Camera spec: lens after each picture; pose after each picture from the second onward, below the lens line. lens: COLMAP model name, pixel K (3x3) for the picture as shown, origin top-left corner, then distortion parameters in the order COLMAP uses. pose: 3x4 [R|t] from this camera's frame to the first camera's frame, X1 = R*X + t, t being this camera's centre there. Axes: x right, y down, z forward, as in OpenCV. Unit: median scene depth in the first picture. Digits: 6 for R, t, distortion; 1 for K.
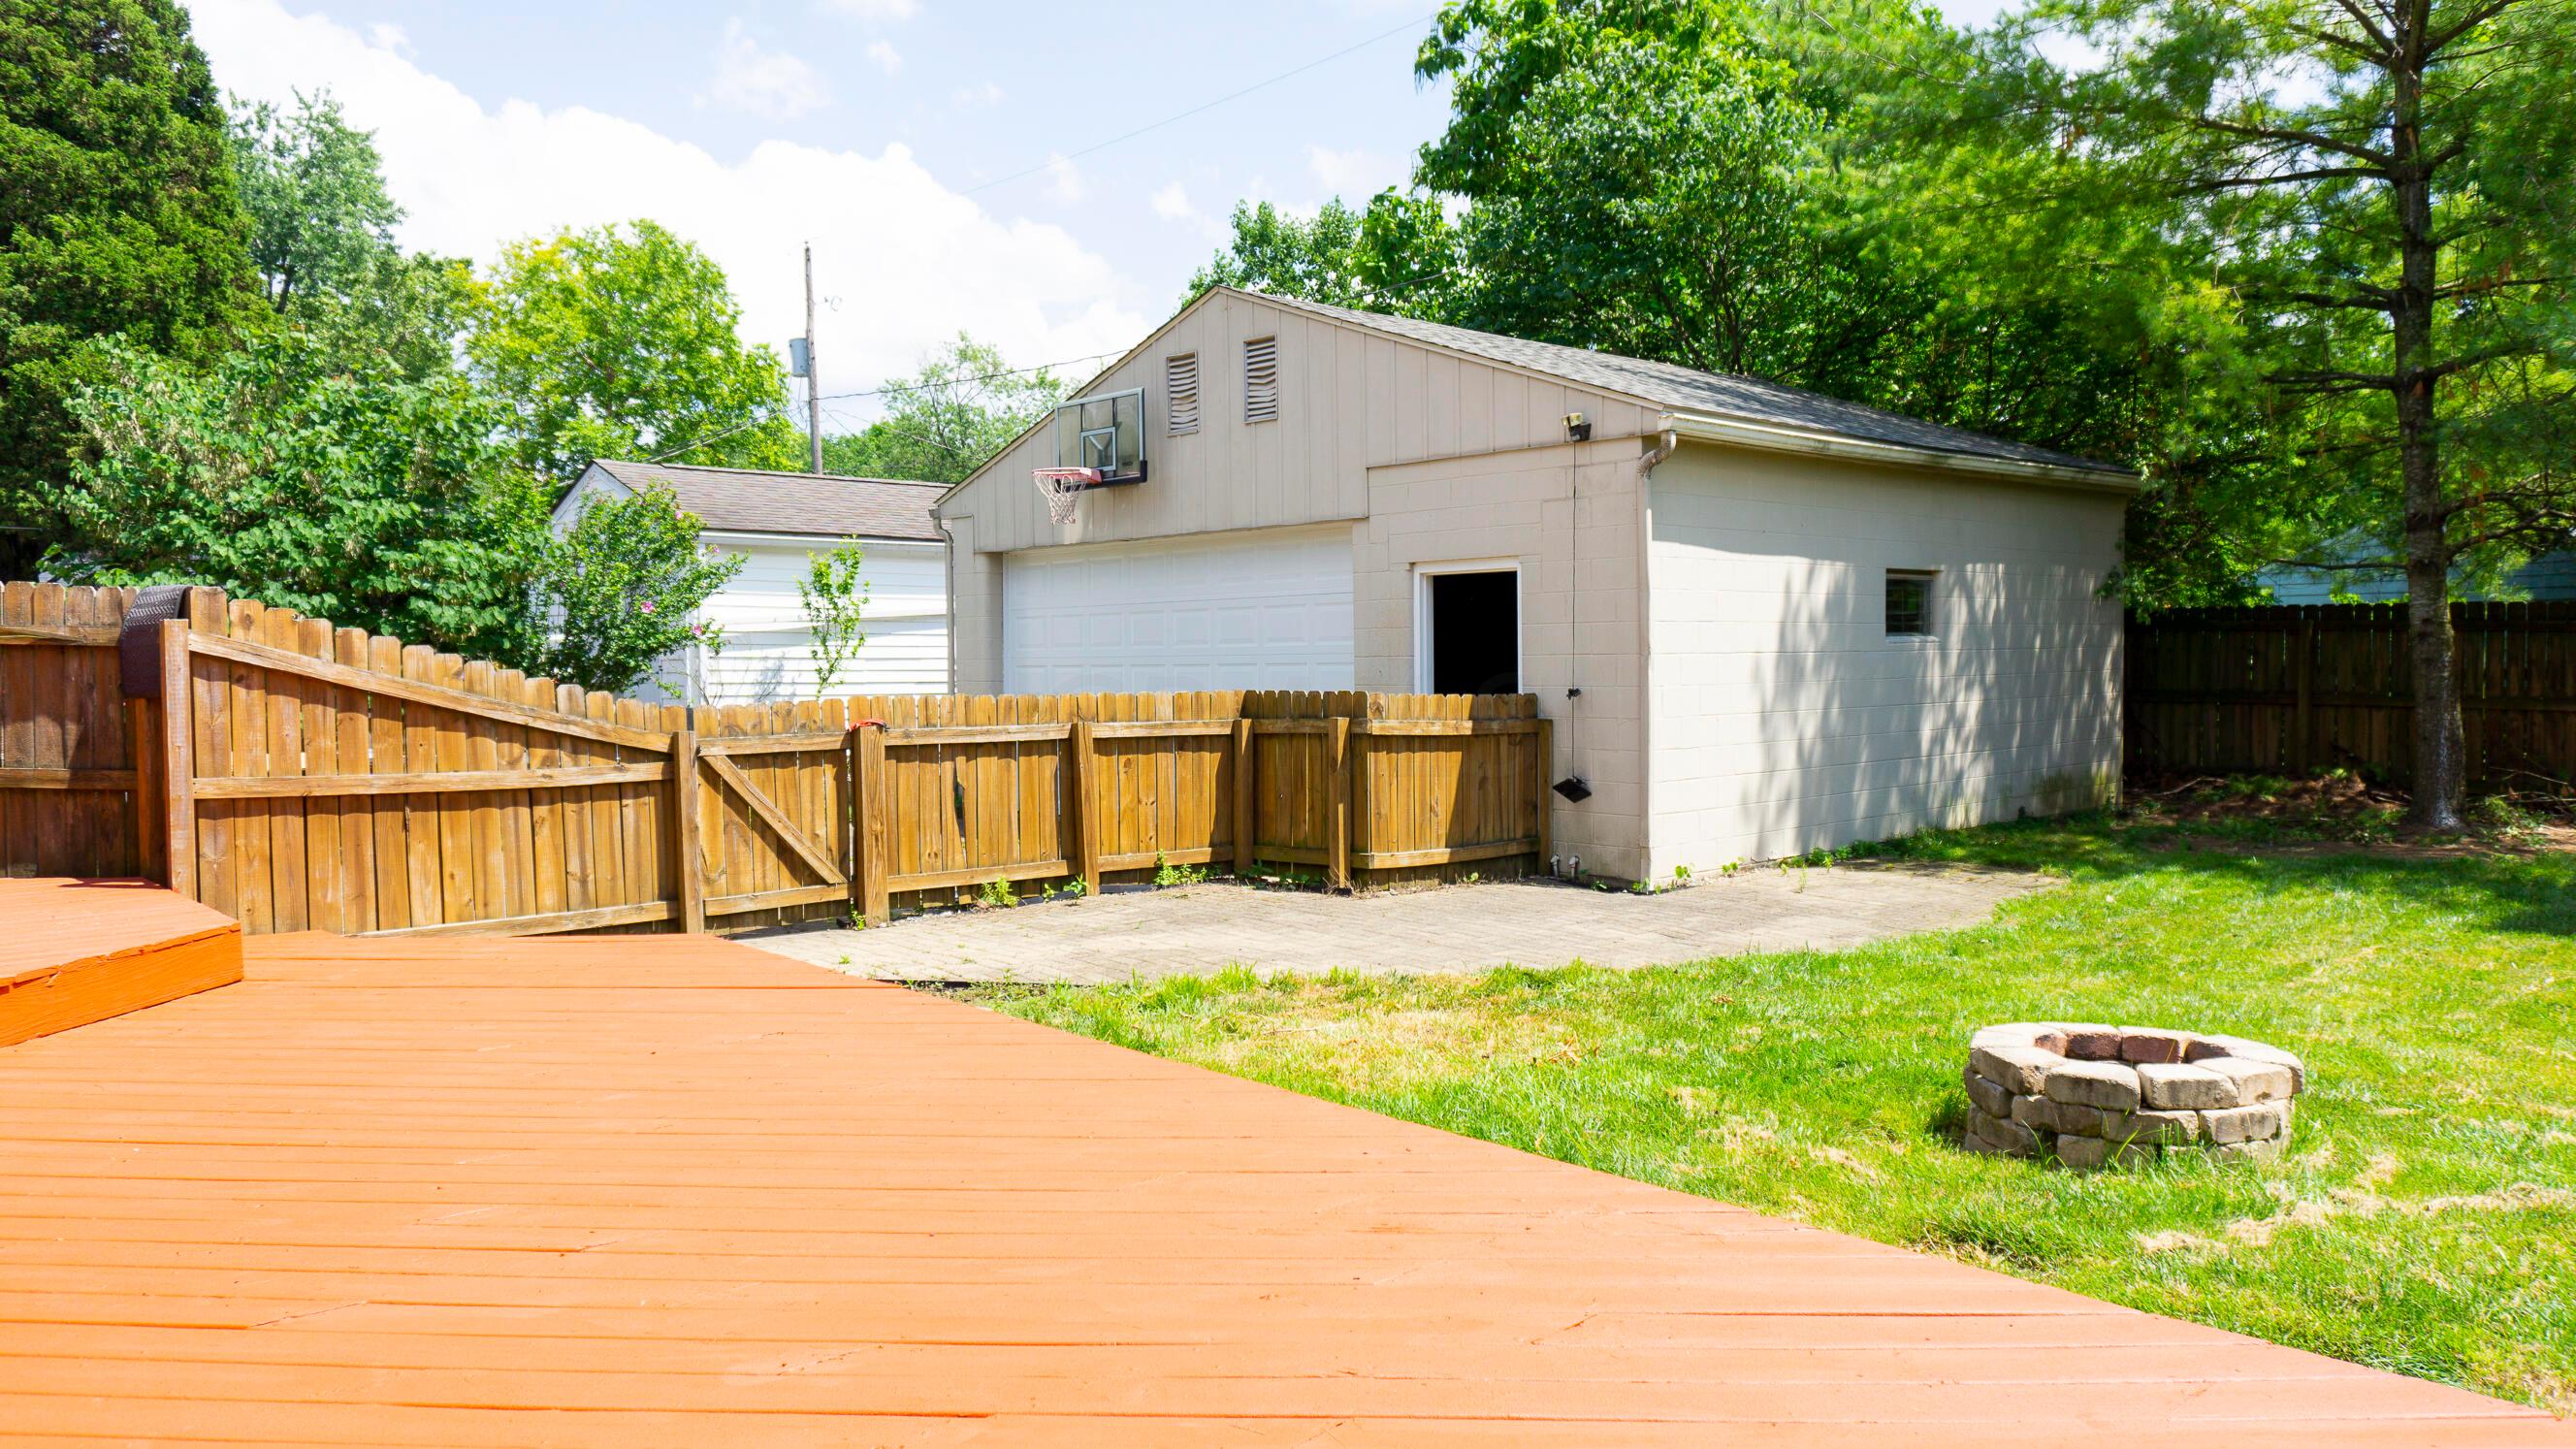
lens RADIAL K [[1741.1, 0, 1297.4], [0, 1741.1, 731.5], [0, 0, 1]] dist [-0.026478, -0.001197]
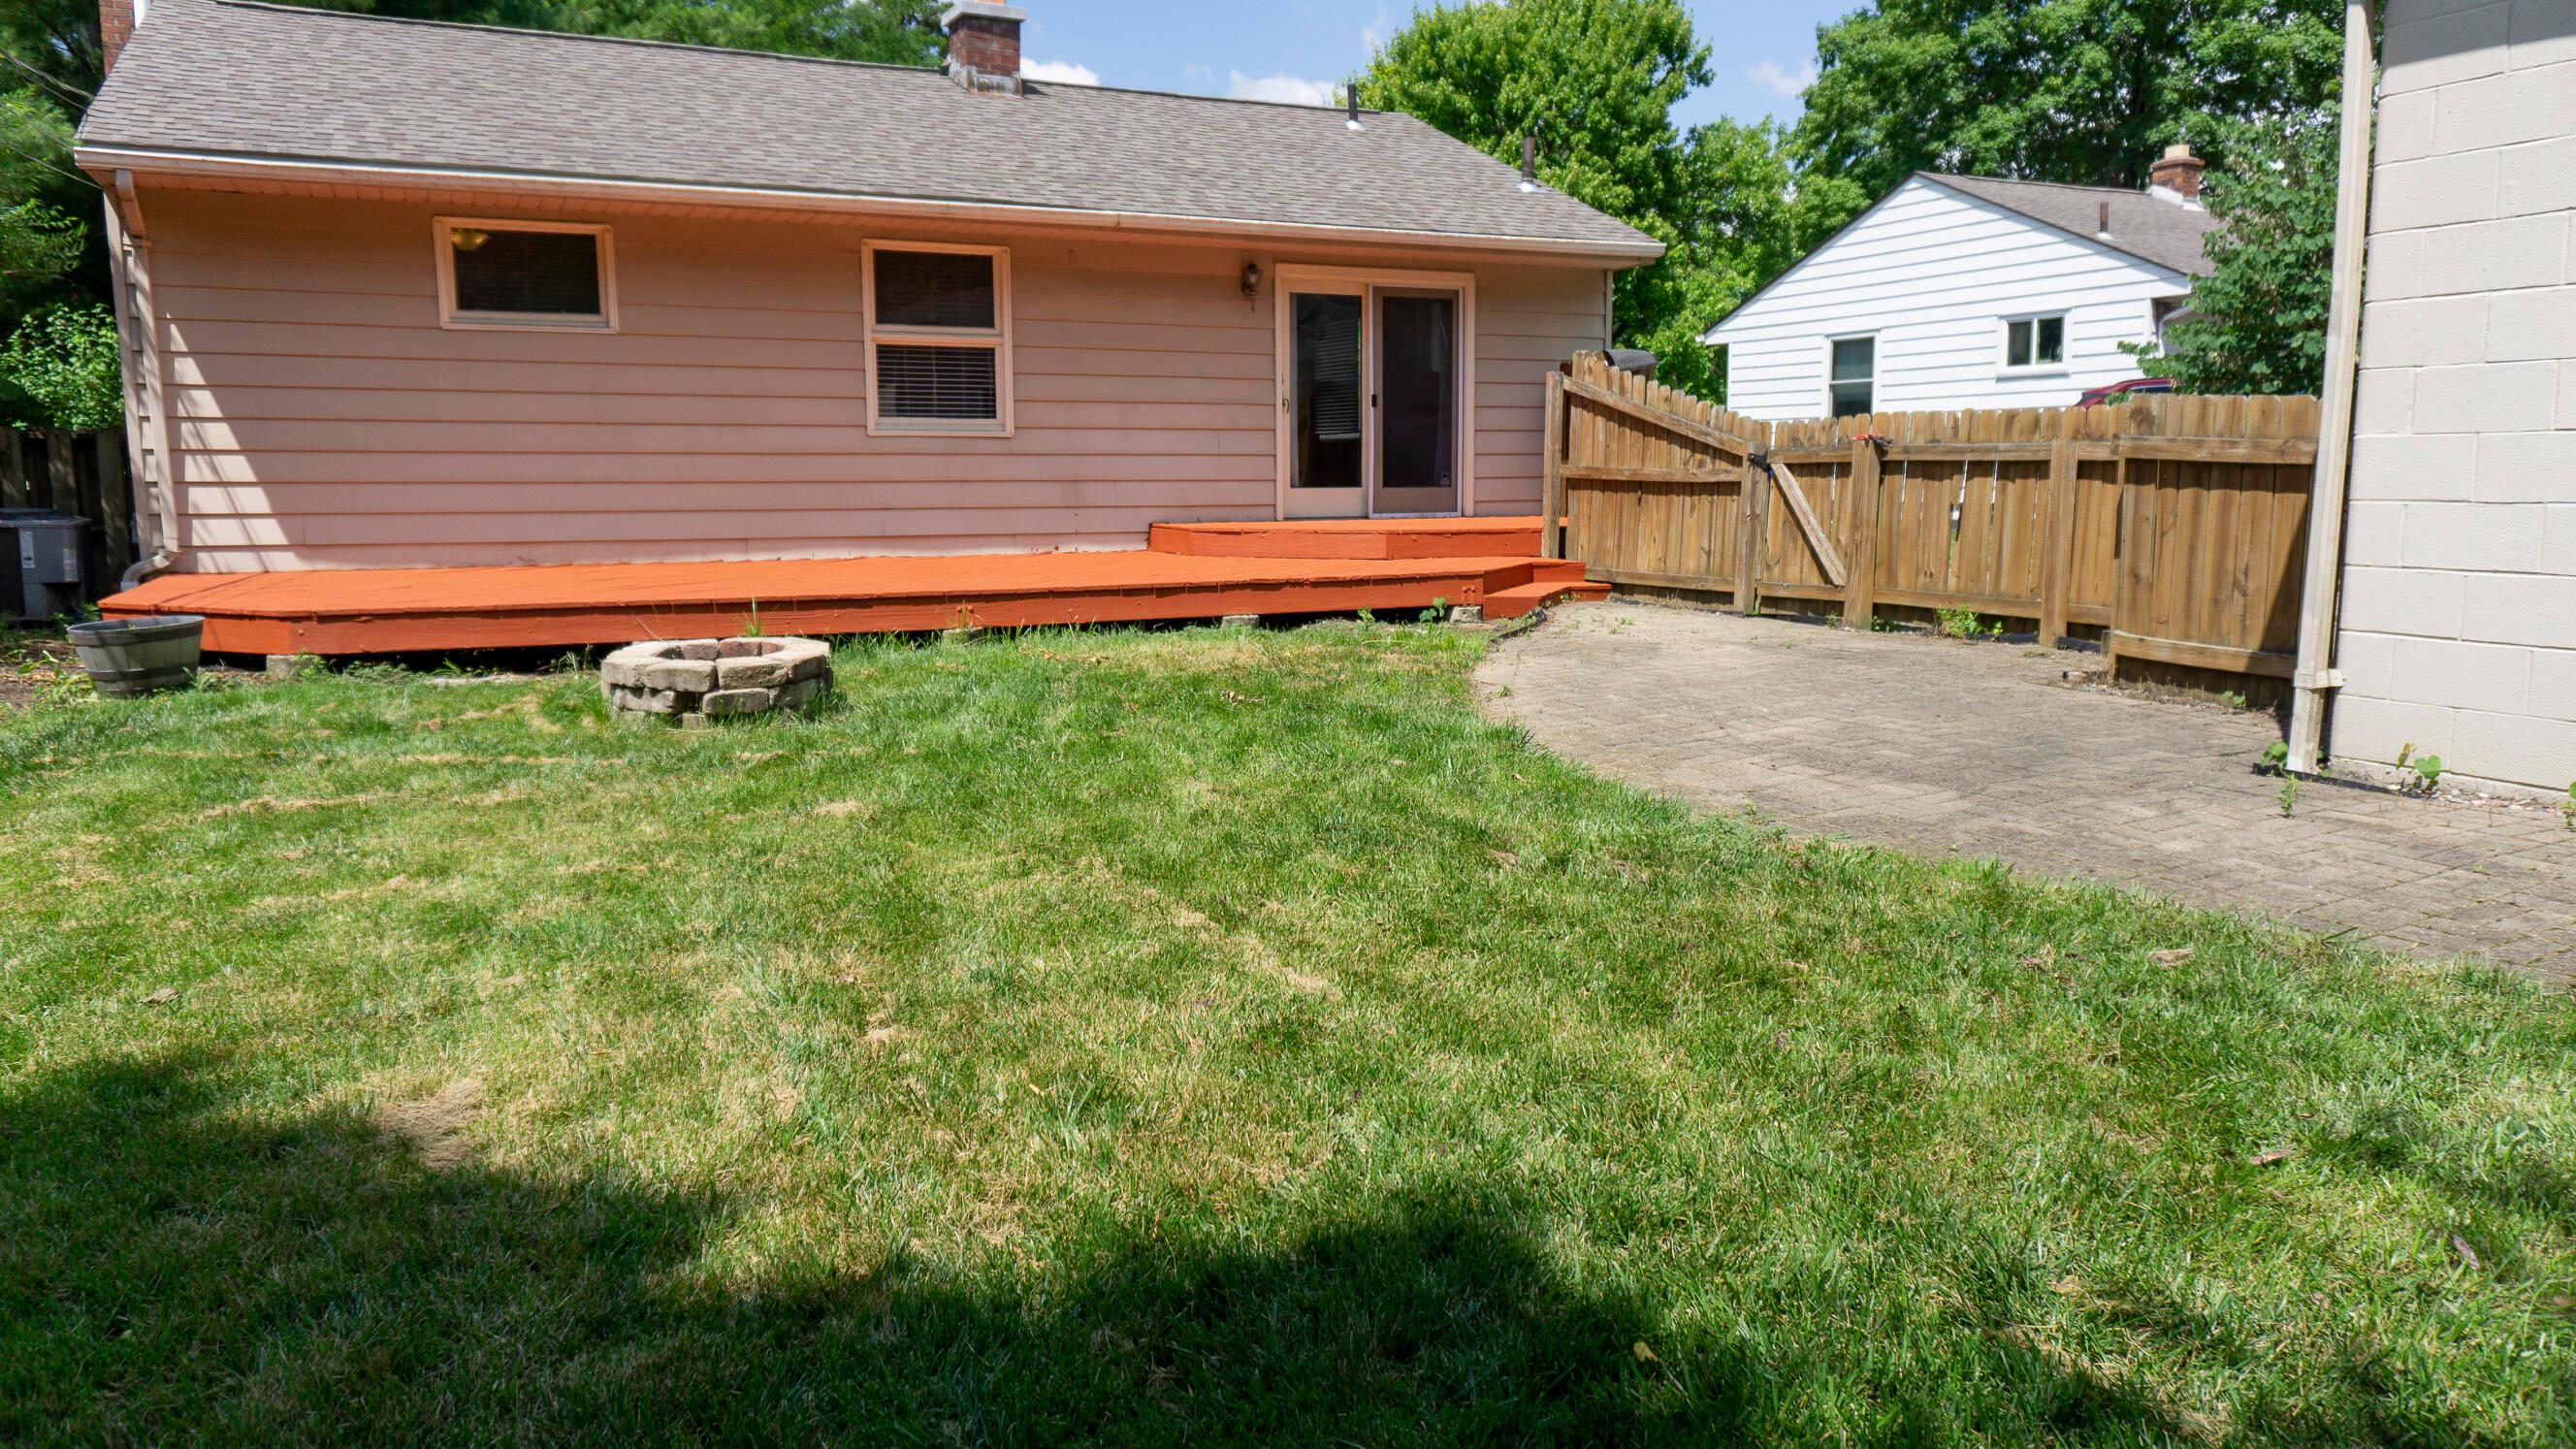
lens RADIAL K [[1741.1, 0, 1297.4], [0, 1741.1, 731.5], [0, 0, 1]] dist [-0.026478, -0.001197]
pose [[-0.296893, 0.152686, -0.942625, 1.008525], [-0.030342, 0.985127, 0.169128, 0.003430], [0.954429, 0.078814, -0.287844, 1.130002]]
